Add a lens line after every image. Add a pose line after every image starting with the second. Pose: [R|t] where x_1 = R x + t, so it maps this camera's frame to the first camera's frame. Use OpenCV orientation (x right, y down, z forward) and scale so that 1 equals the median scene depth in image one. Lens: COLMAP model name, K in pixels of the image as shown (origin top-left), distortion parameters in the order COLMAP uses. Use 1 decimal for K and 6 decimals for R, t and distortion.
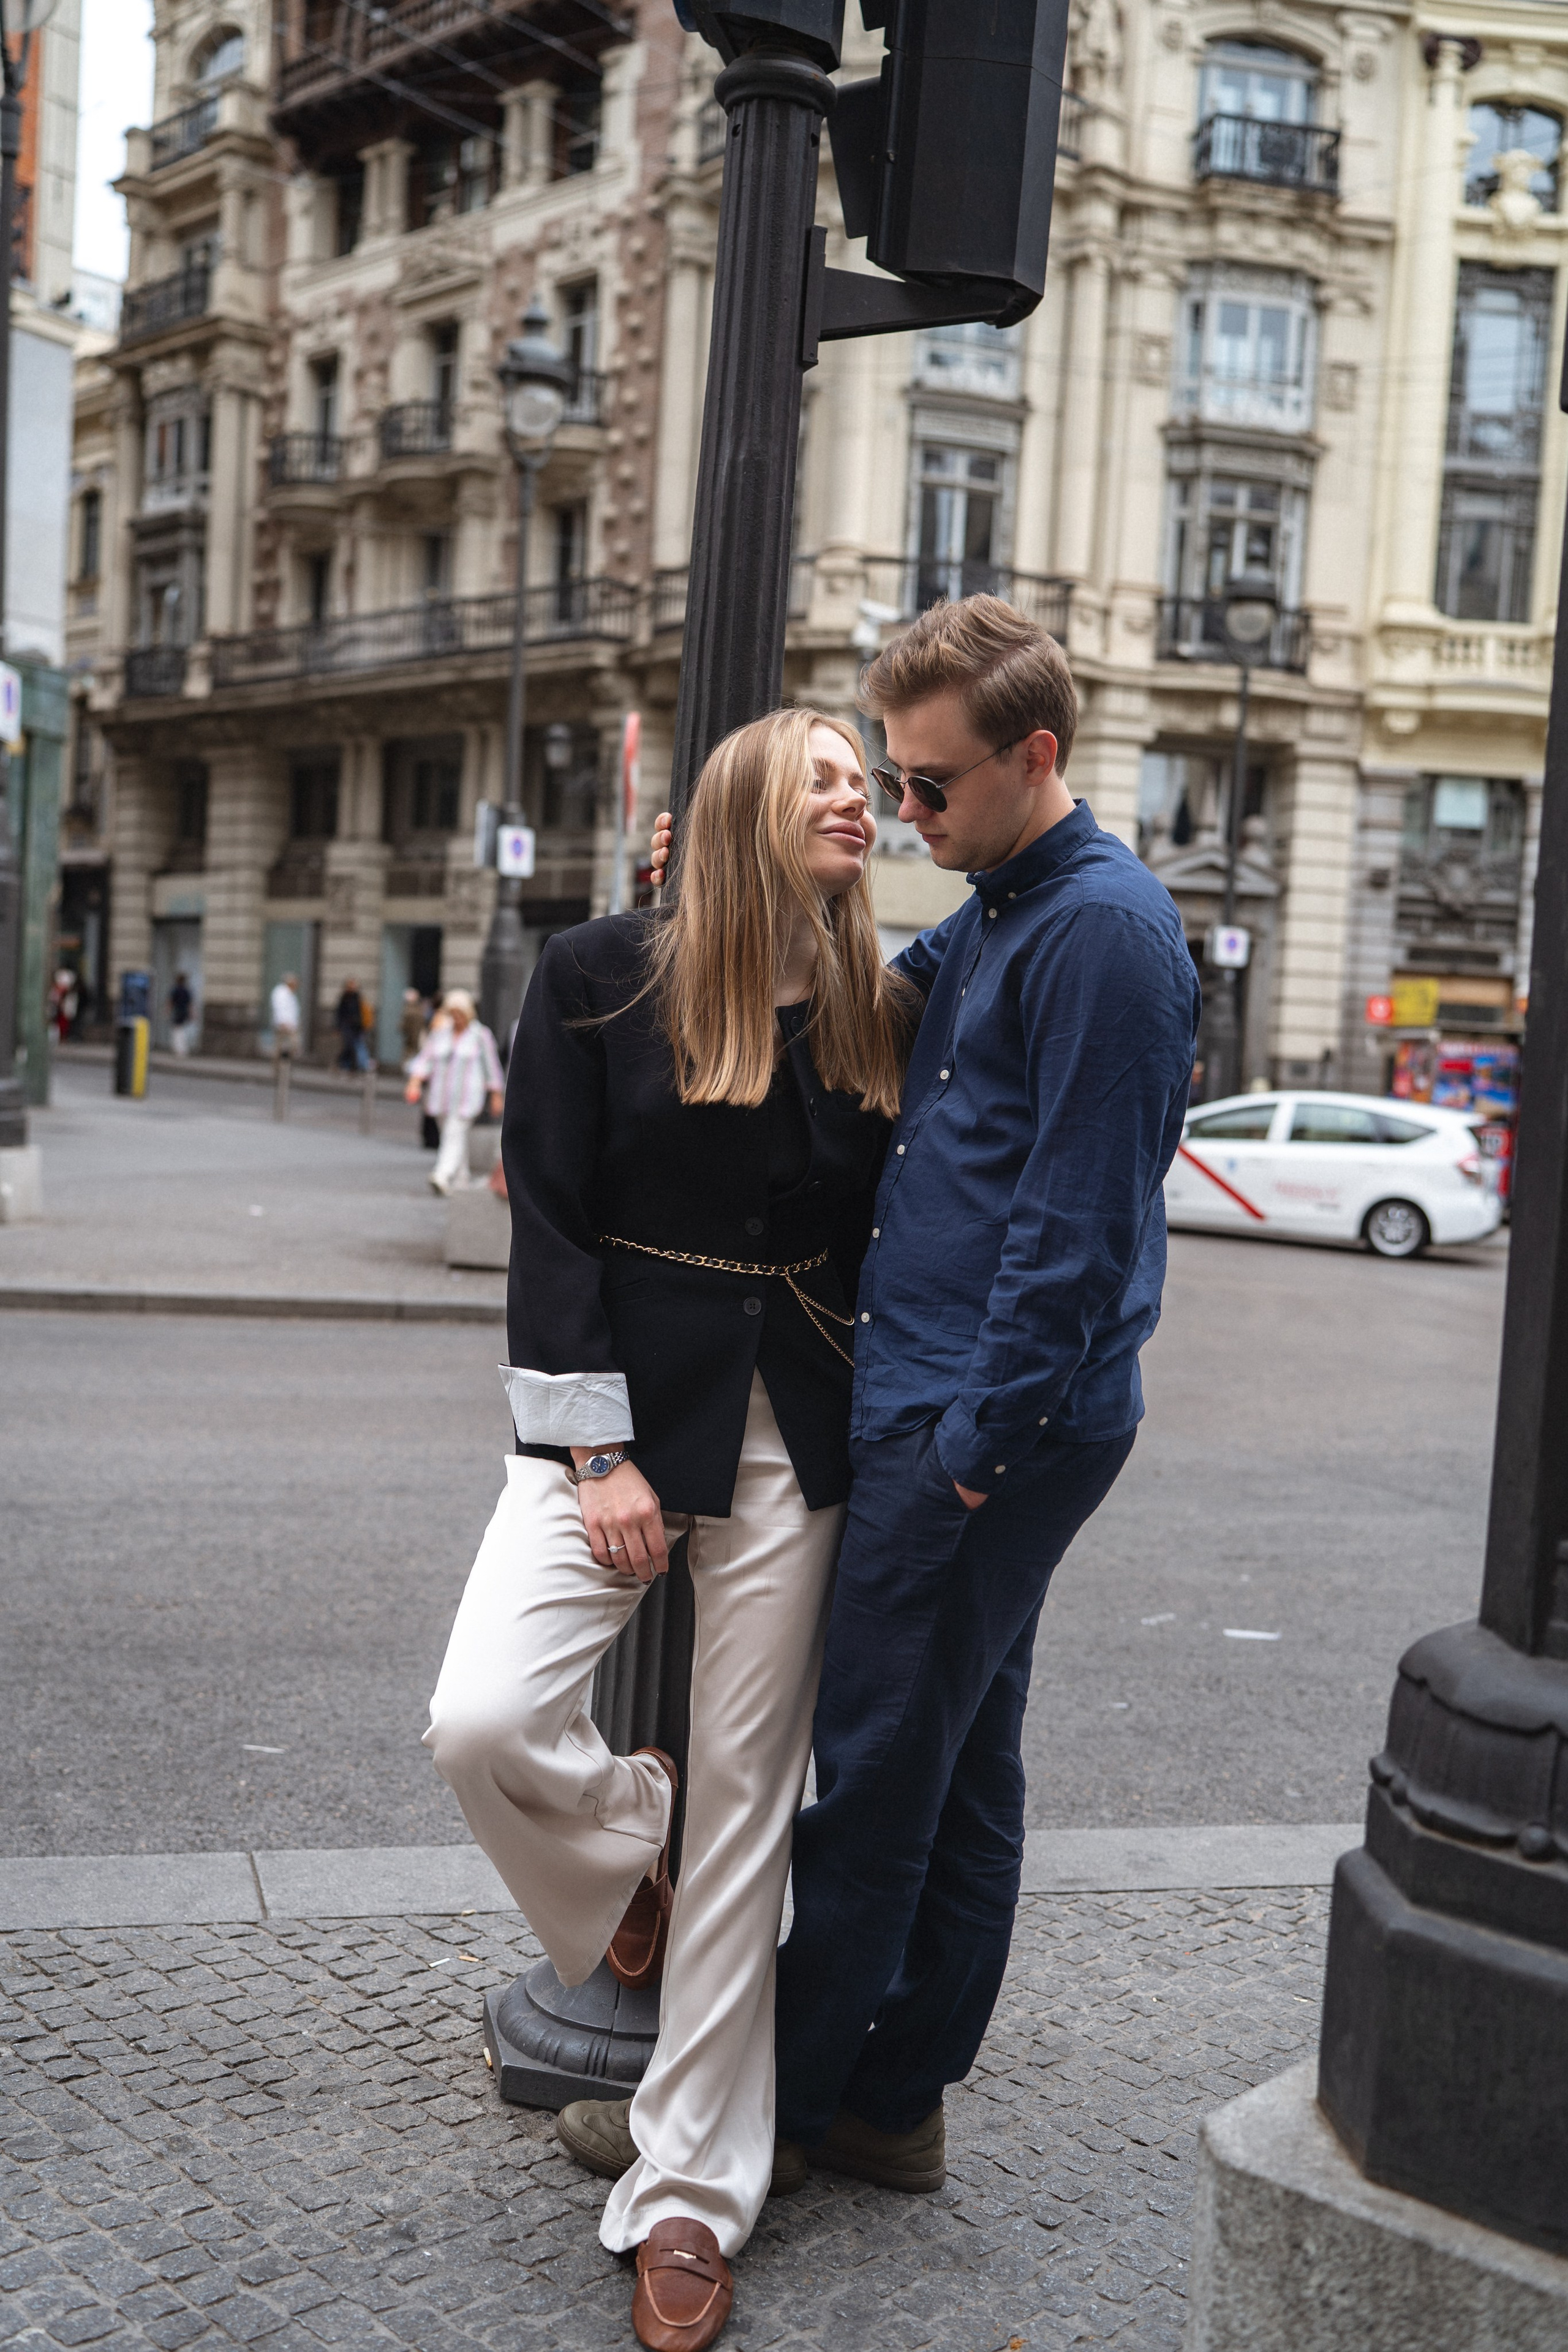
lens RADIAL K [[2369.0, 0, 785.1], [0, 2369.0, 1174.3], [0, 0, 1]] dist [-0.008145, 0.000000]
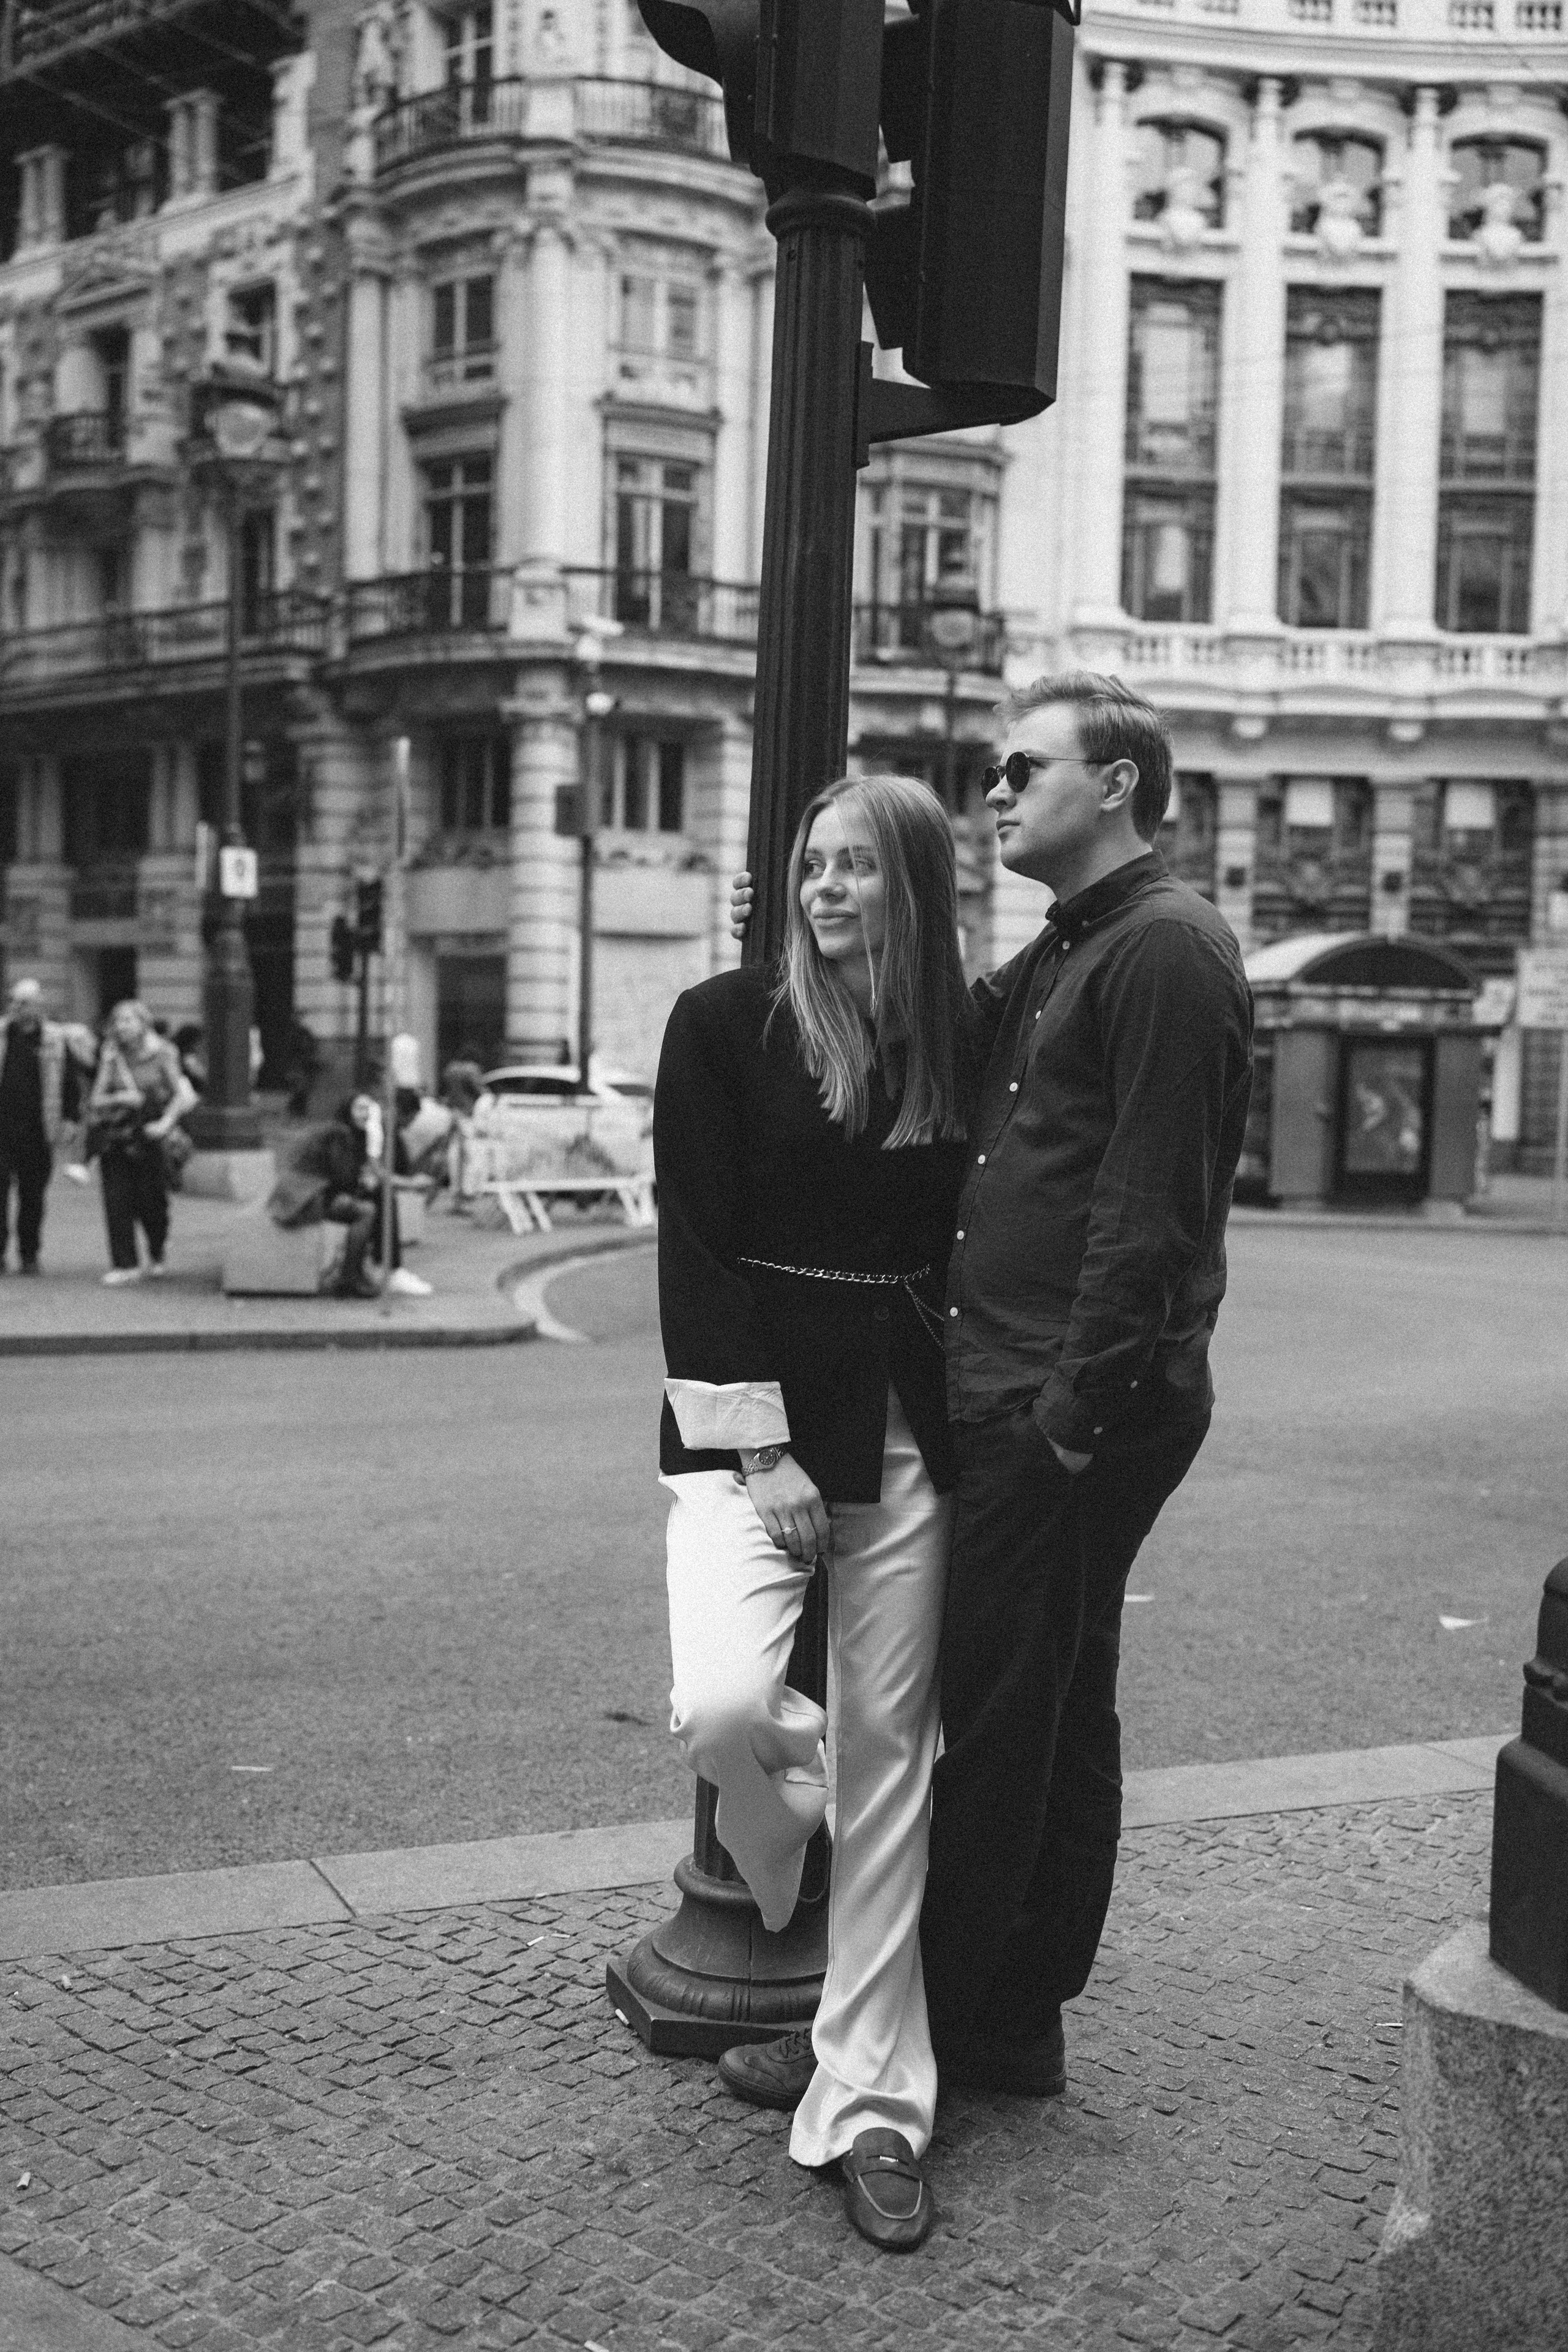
lens RADIAL K [[2369.0, 0, 782.0], [0, 2369.0, 1177.3], [0, 0, 1]] dist [-0.008145, 0.000000]
pose [[0.990878, -0.045733, 0.126764, -0.110621], [0.045724, 0.998950, 0.002980, -0.008196], [-0.126767, 0.002844, 0.991928, -0.057804]]
